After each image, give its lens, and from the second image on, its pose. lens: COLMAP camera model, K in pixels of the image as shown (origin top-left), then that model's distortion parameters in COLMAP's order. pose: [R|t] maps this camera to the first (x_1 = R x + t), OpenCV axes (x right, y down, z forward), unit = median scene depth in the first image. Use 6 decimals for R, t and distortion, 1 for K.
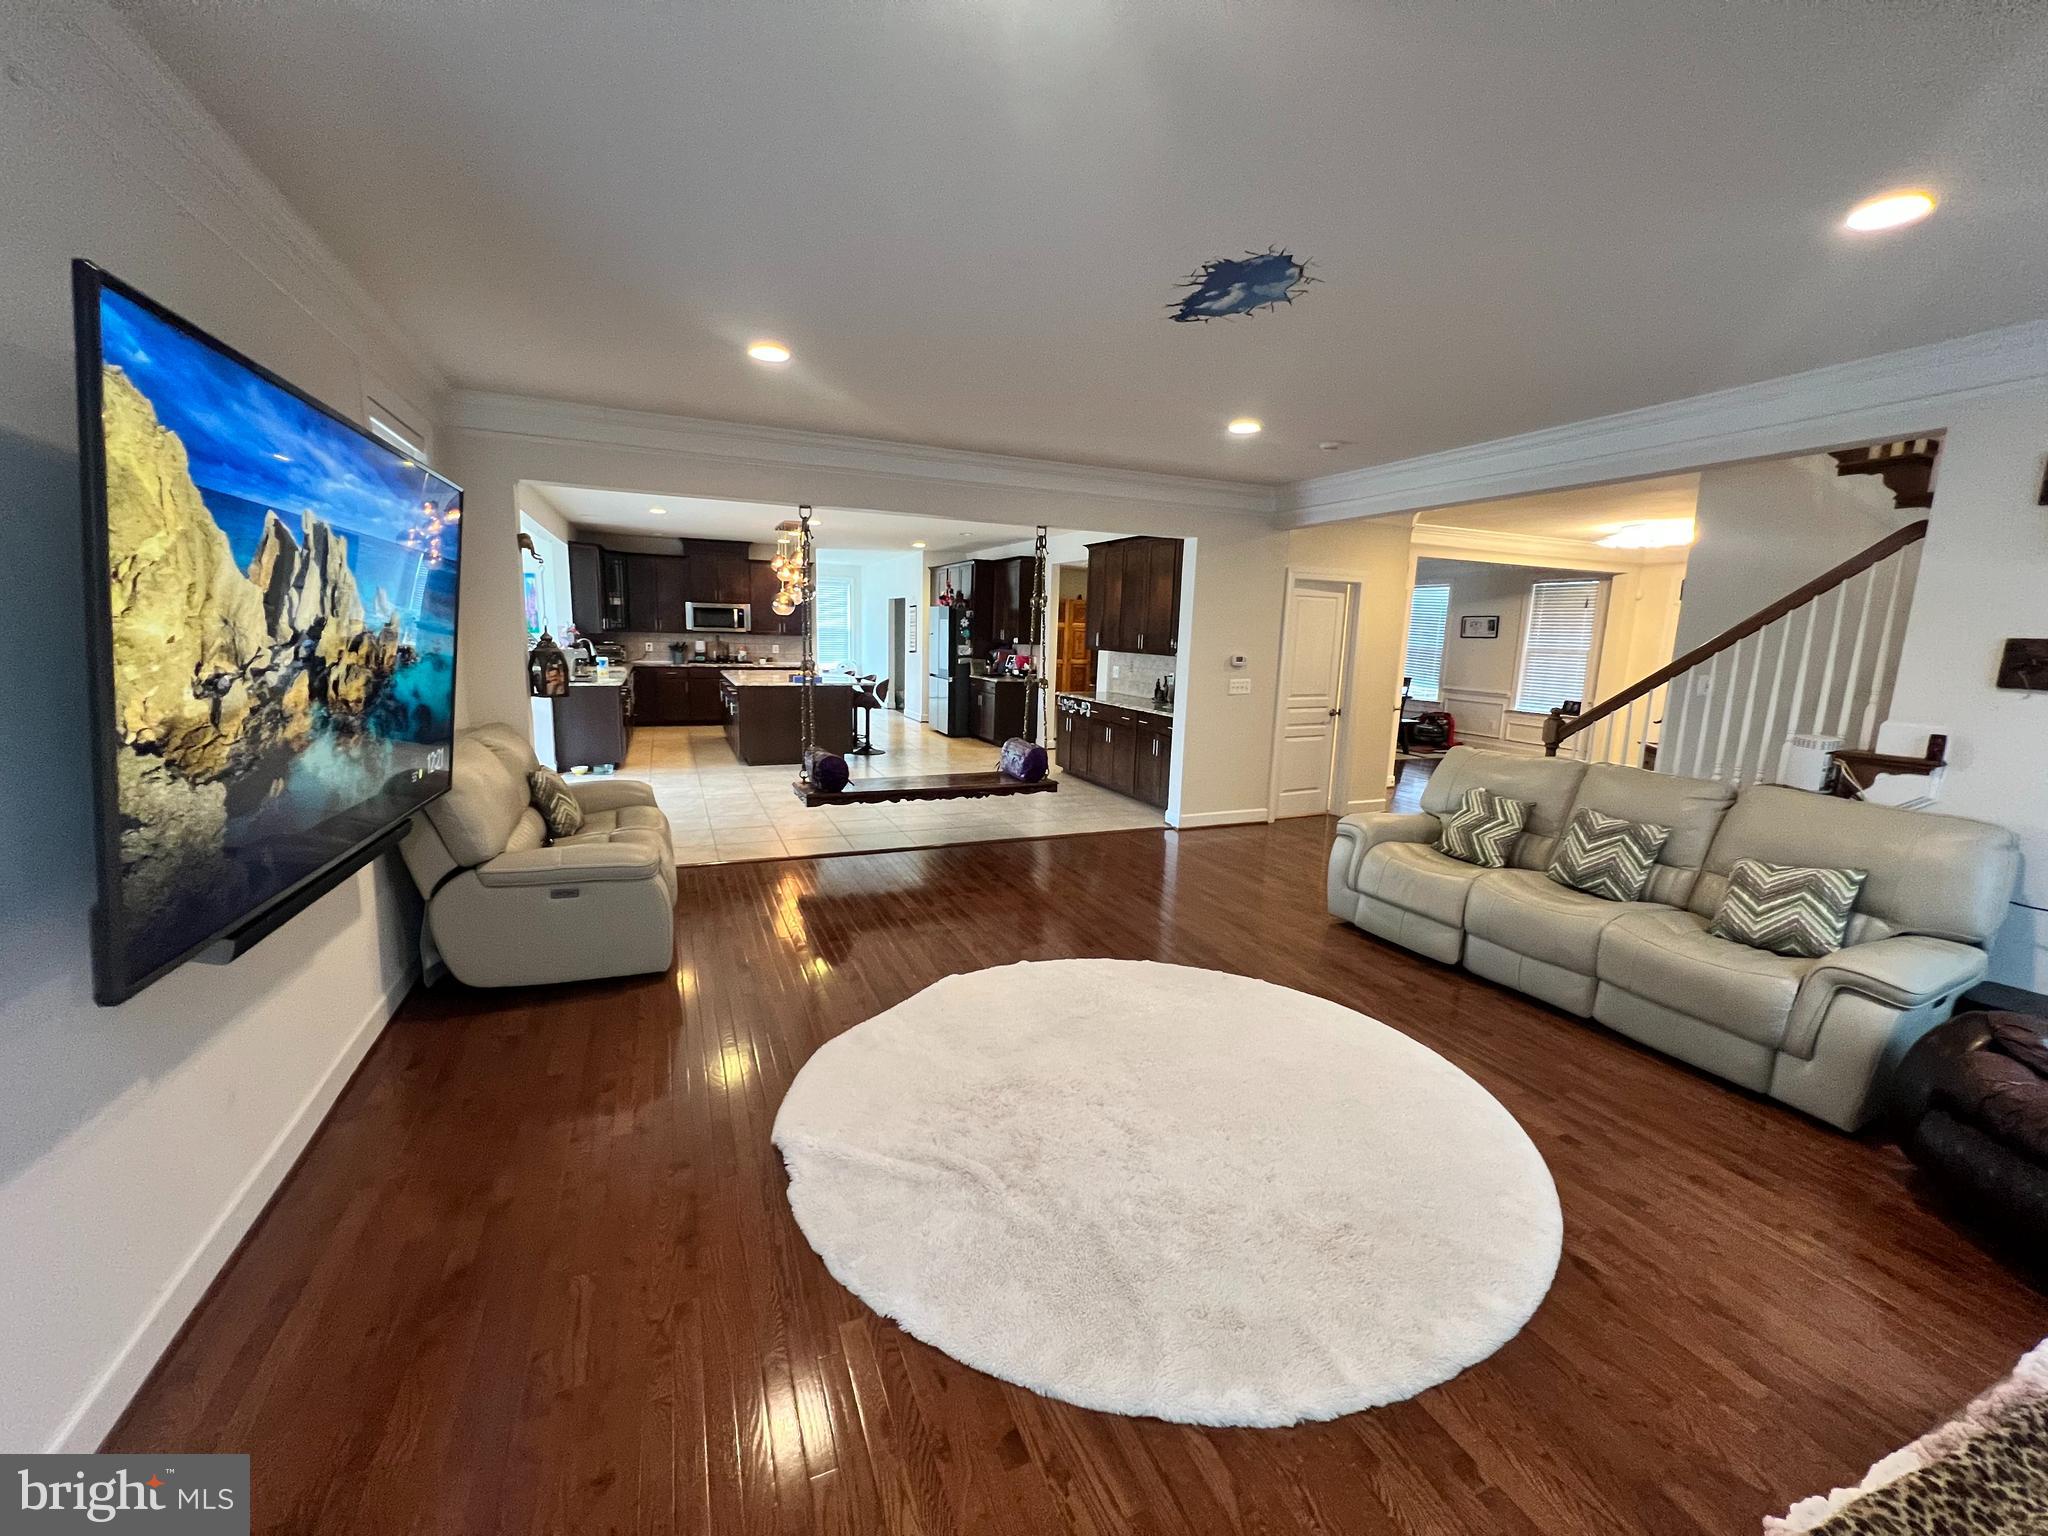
lens RADIAL K [[816.9, 0, 1015.9], [0, 816.9, 762.7], [0, 0, 1]] dist [-0.001297, -0.000137]
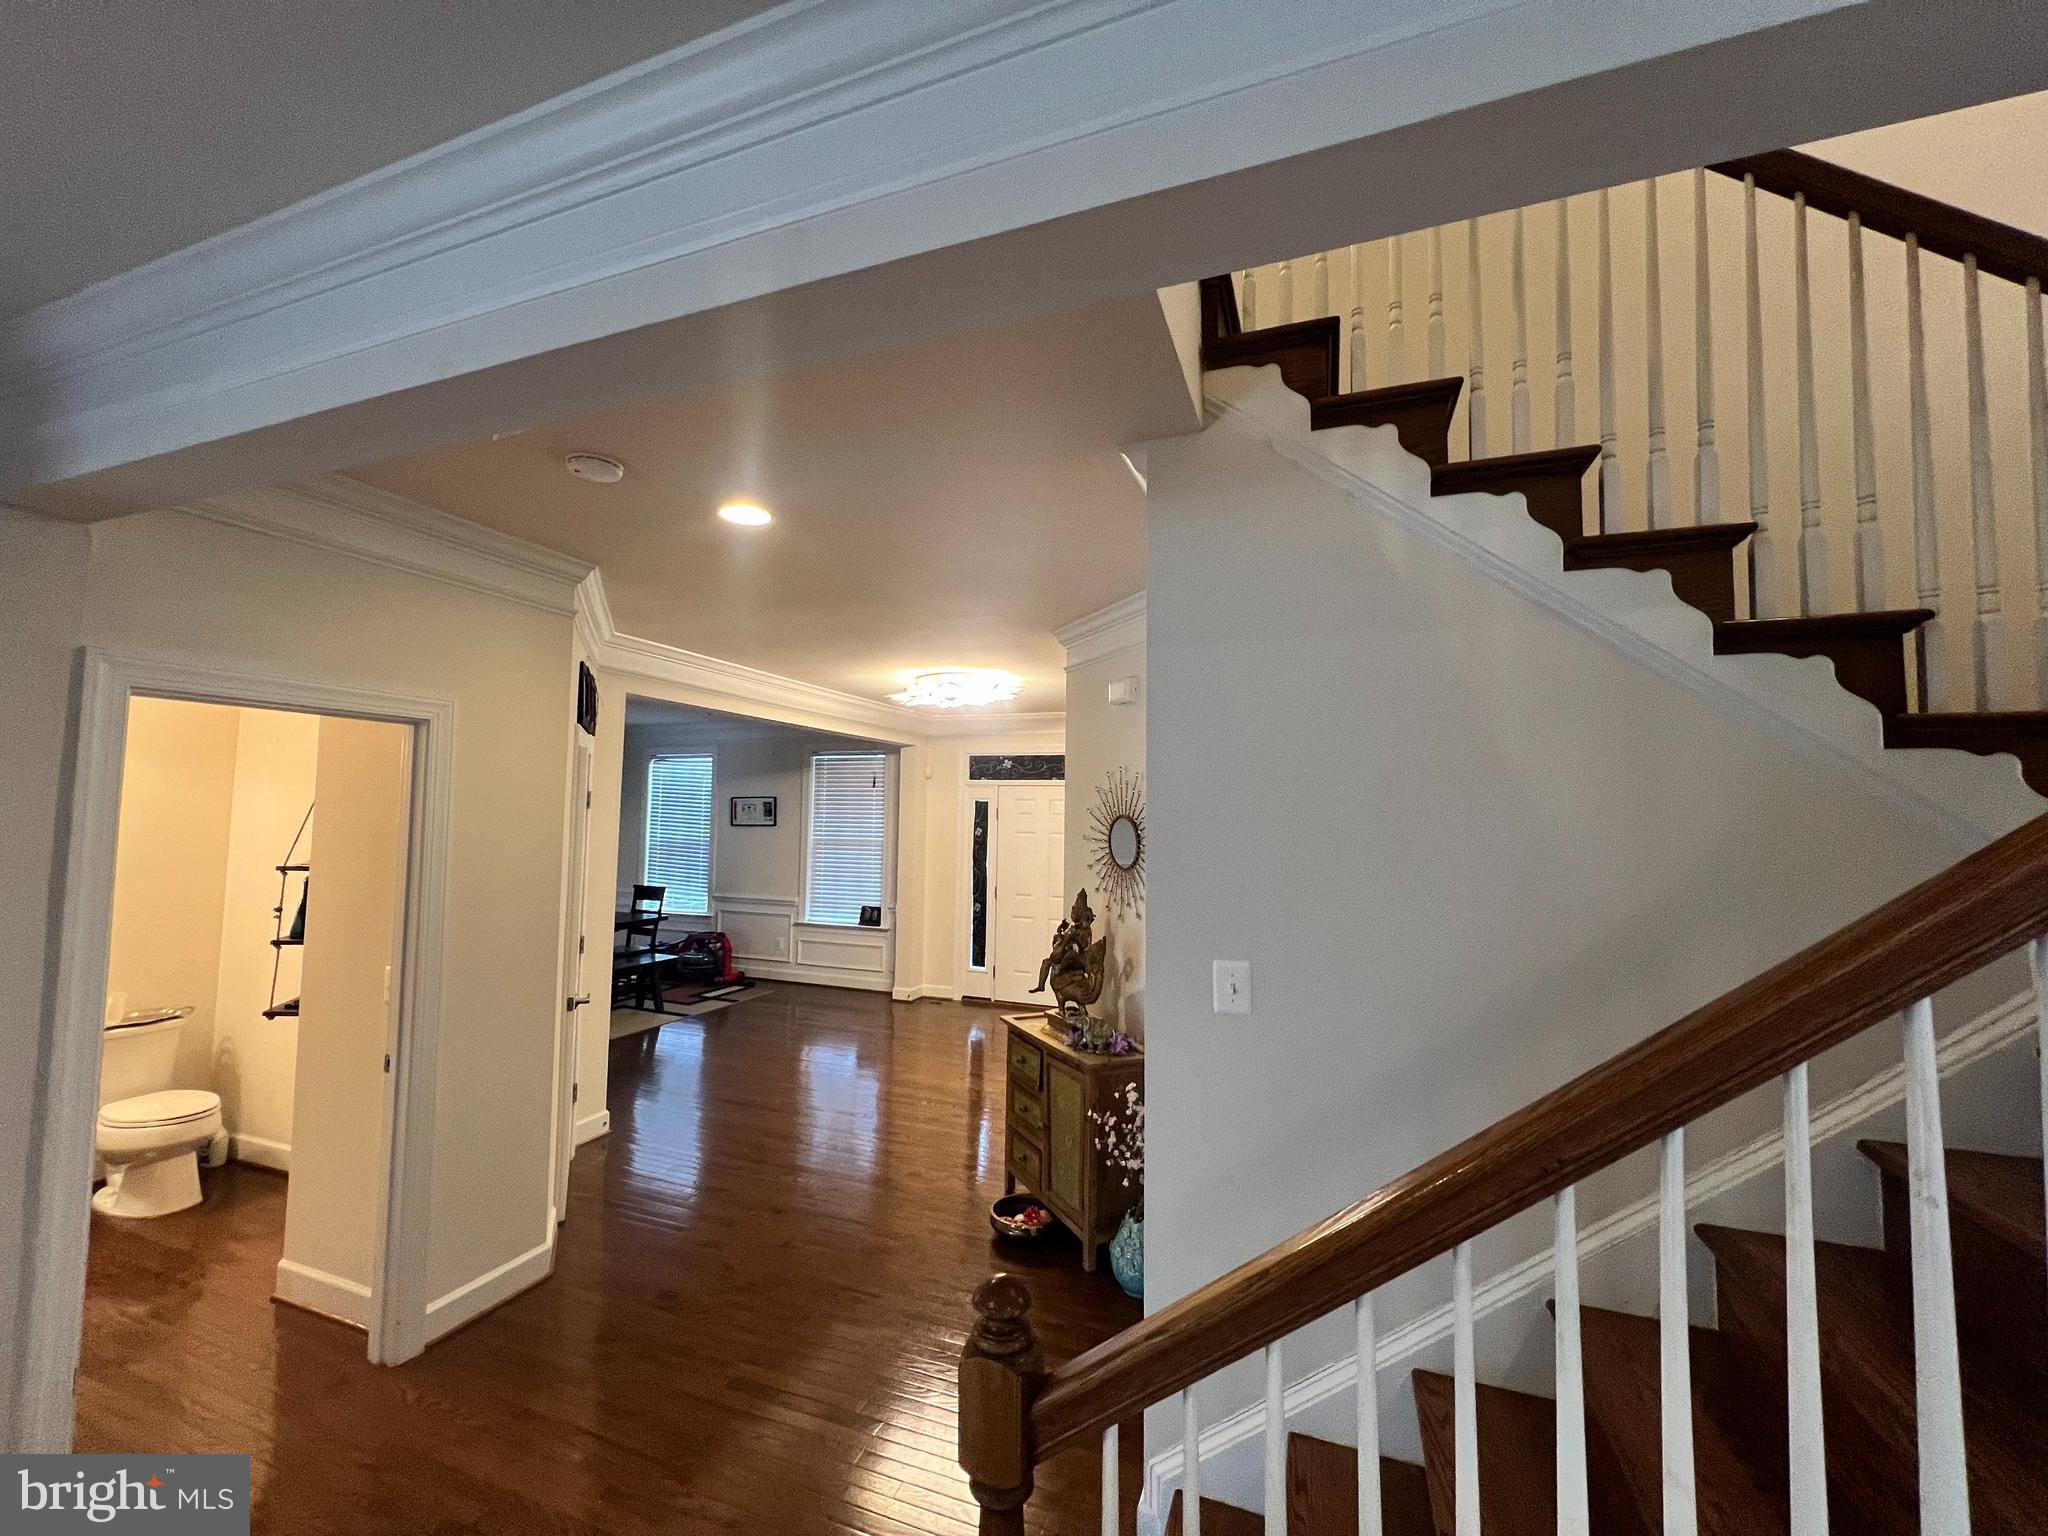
lens RADIAL K [[816.9, 0, 1025.1], [0, 816.9, 770.7], [0, 0, 1]] dist [-0.001297, -0.000137]
pose [[0.686852, 0.023453, 0.726418, 0.205743], [0.123384, 0.981209, -0.148342, -0.064324], [-0.716247, 0.191517, 0.671052, 0.332612]]
